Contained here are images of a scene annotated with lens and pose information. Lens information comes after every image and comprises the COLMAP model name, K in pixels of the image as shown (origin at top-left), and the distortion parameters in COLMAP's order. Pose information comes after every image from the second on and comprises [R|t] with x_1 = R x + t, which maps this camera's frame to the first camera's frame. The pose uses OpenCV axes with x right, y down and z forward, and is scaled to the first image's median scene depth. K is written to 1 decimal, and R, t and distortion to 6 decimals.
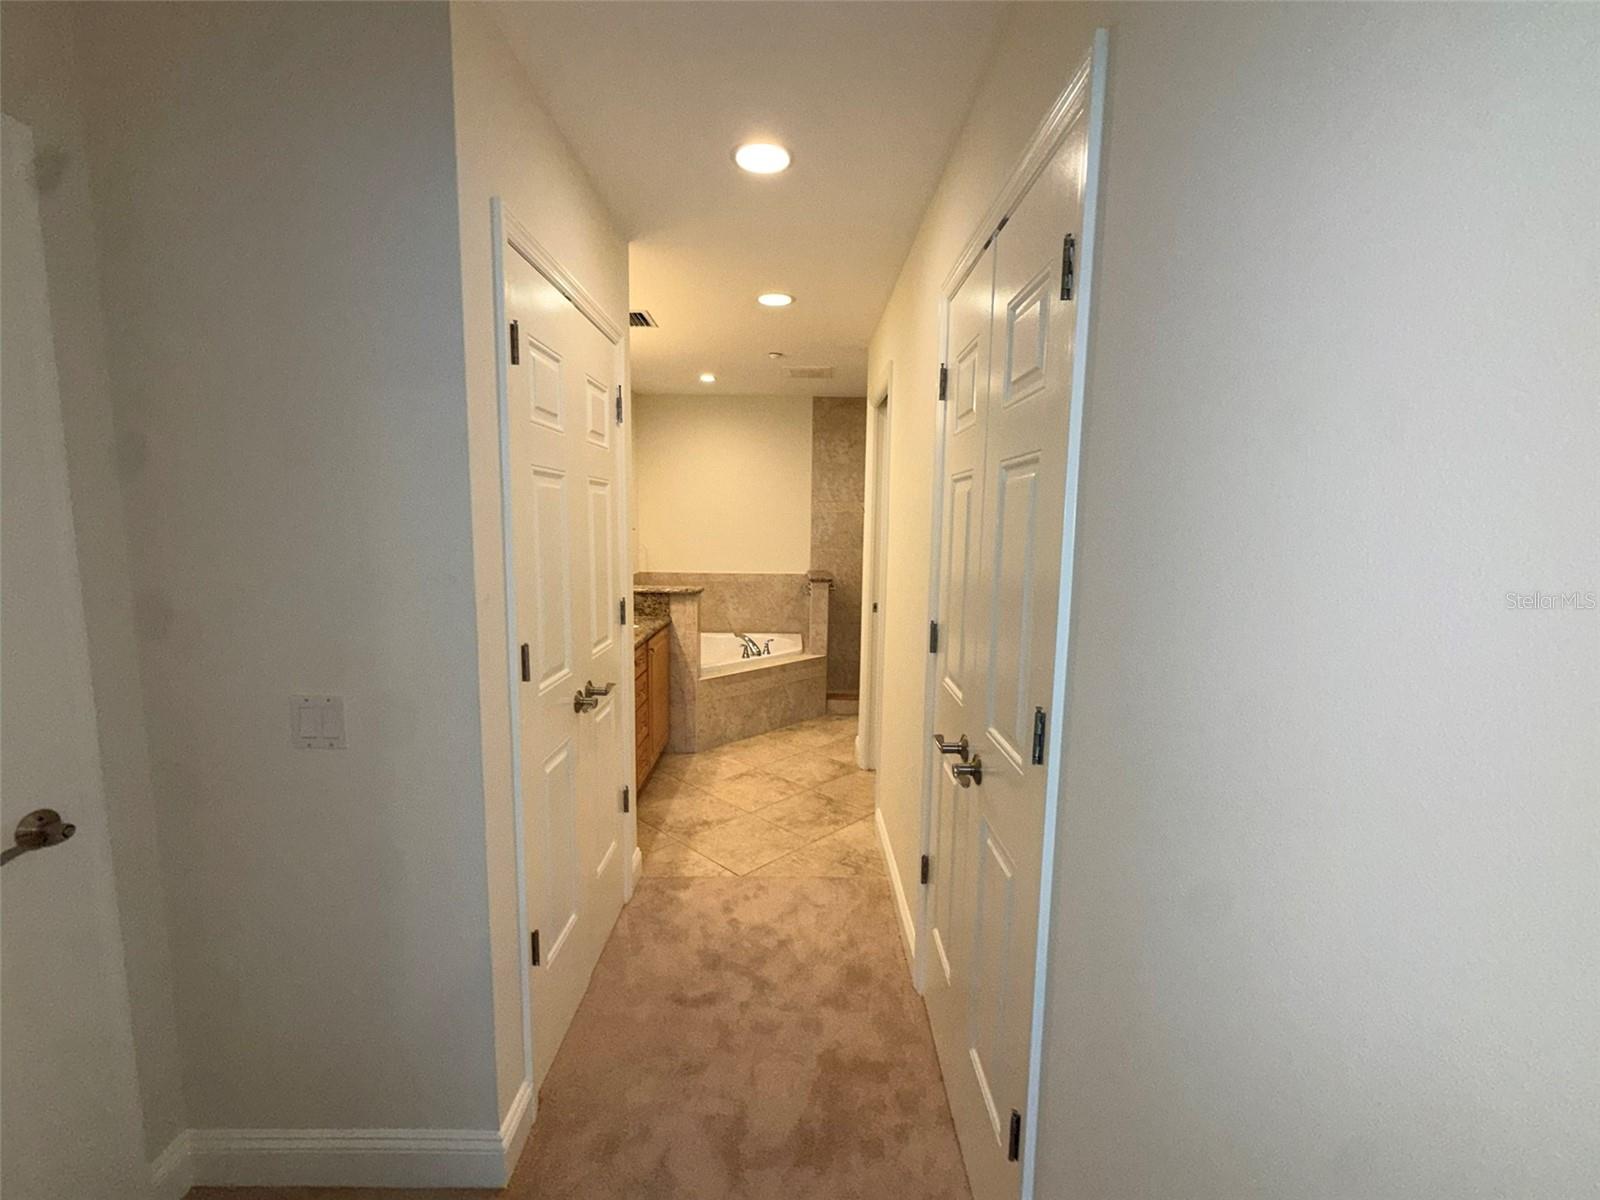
lens RADIAL K [[674.9, 0, 797.7], [0, 674.9, 600.6], [0, 0, 1]] dist [-0.002484, -0.000519]
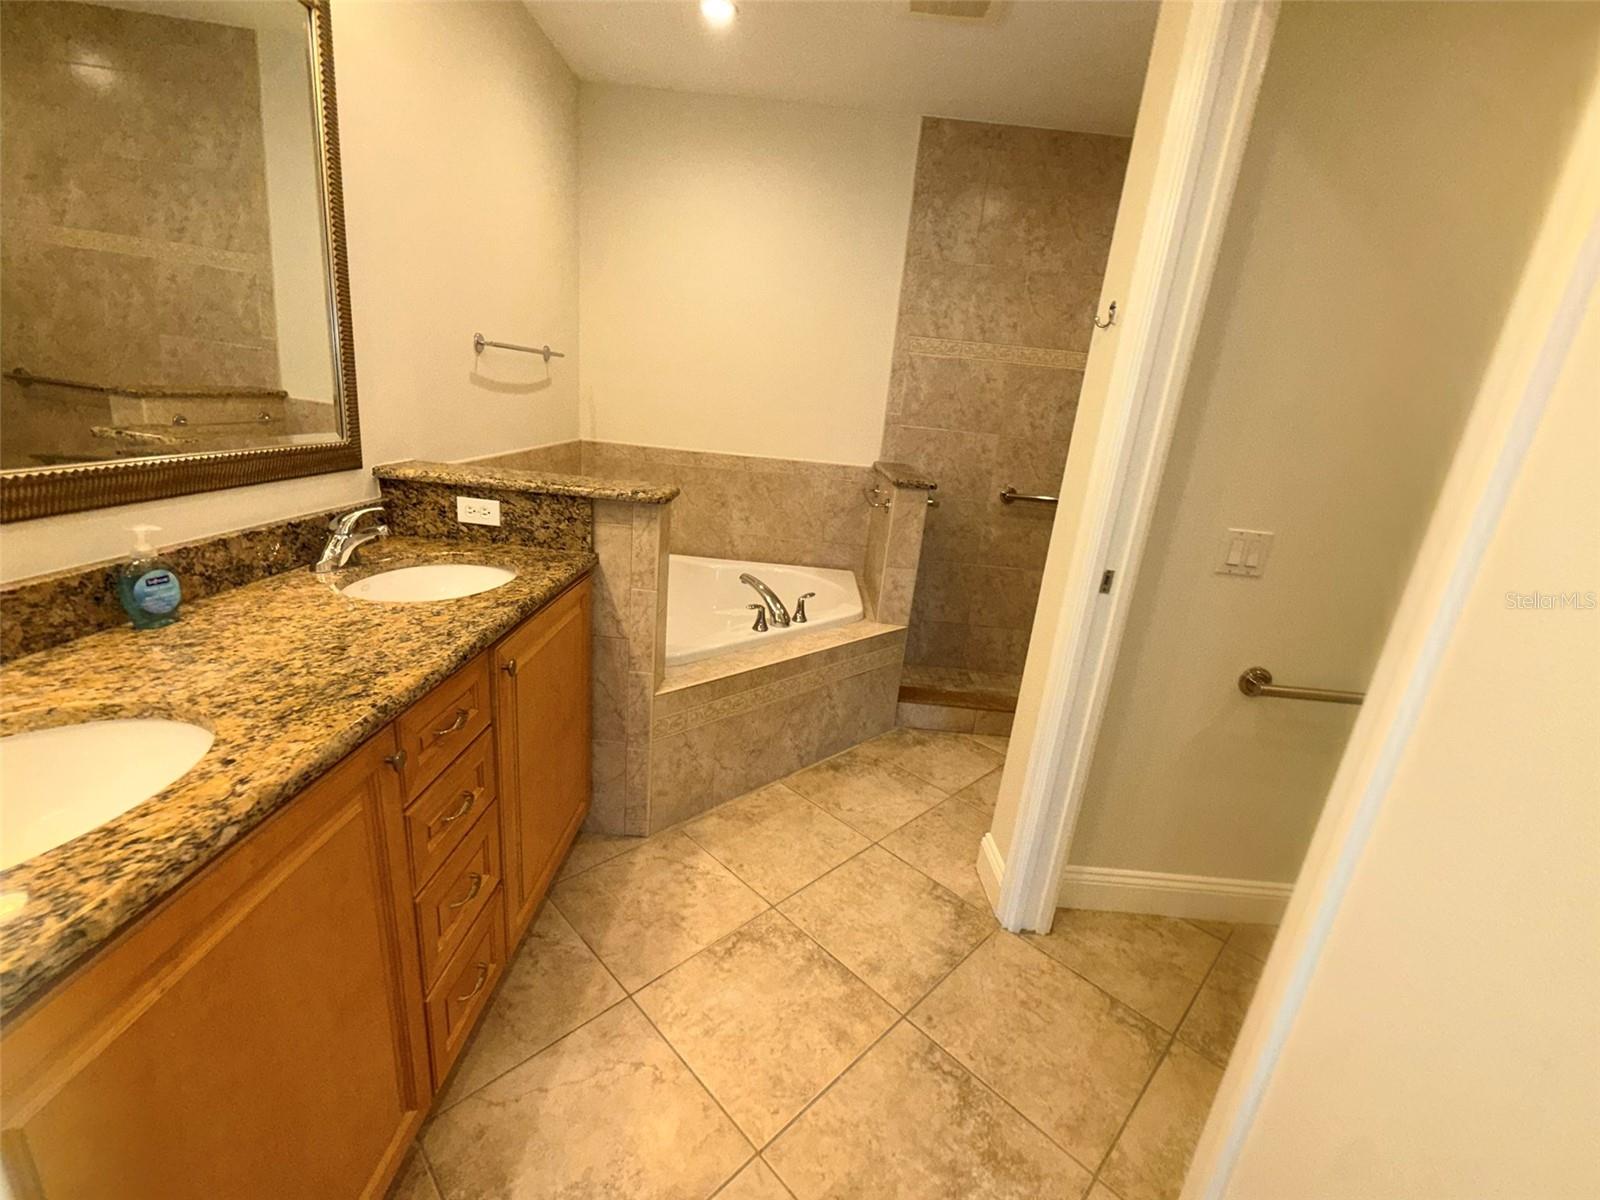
lens RADIAL K [[674.9, 0, 797.7], [0, 674.9, 600.6], [0, 0, 1]] dist [-0.002484, -0.000519]
pose [[0.996927, 0.077919, 0.008077, -0.055119], [-0.078154, 0.982251, 0.170512, -0.025999], [0.005353, -0.170619, 0.985323, 0.509738]]
